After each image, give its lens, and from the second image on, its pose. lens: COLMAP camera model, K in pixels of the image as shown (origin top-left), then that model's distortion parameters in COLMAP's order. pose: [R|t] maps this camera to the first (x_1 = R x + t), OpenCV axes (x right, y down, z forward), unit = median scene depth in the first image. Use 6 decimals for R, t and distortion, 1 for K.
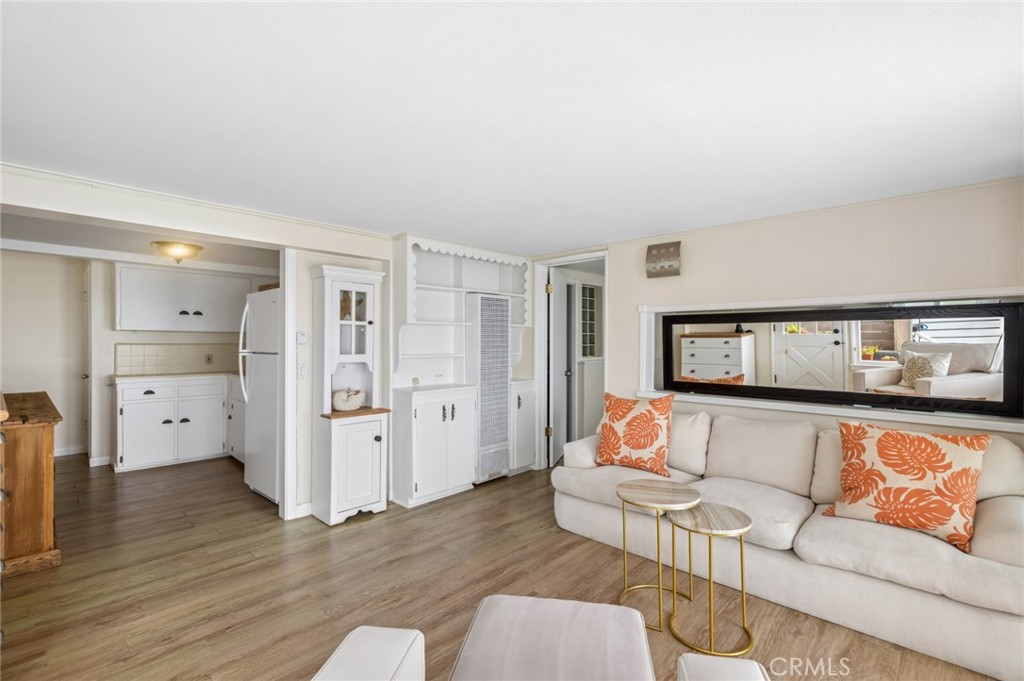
lens RADIAL K [[477.3, 0, 513.7], [0, 477.3, 336.2], [0, 0, 1]] dist [0.001710, 0.000685]
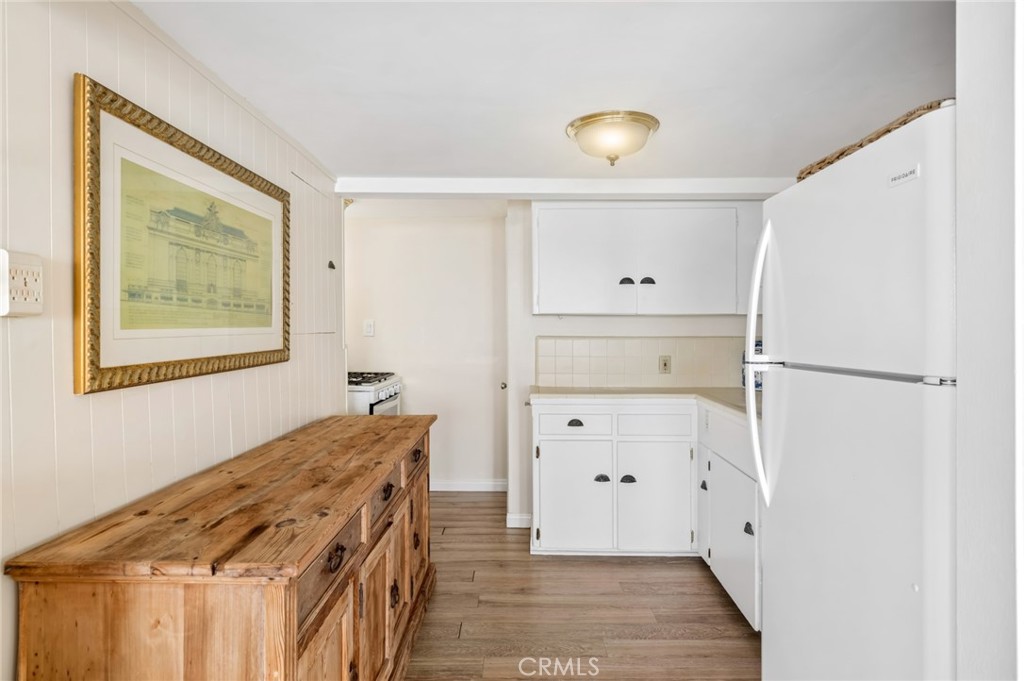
lens RADIAL K [[581.6, 0, 512.7], [0, 581.6, 334.3], [0, 0, 1]] dist [-0.000486, -0.000010]
pose [[0.690357, 0.002704, -0.723464, -0.315028], [0.005508, 0.999944, 0.008993, 0.006056], [0.723448, -0.010193, 0.690303, 0.470530]]
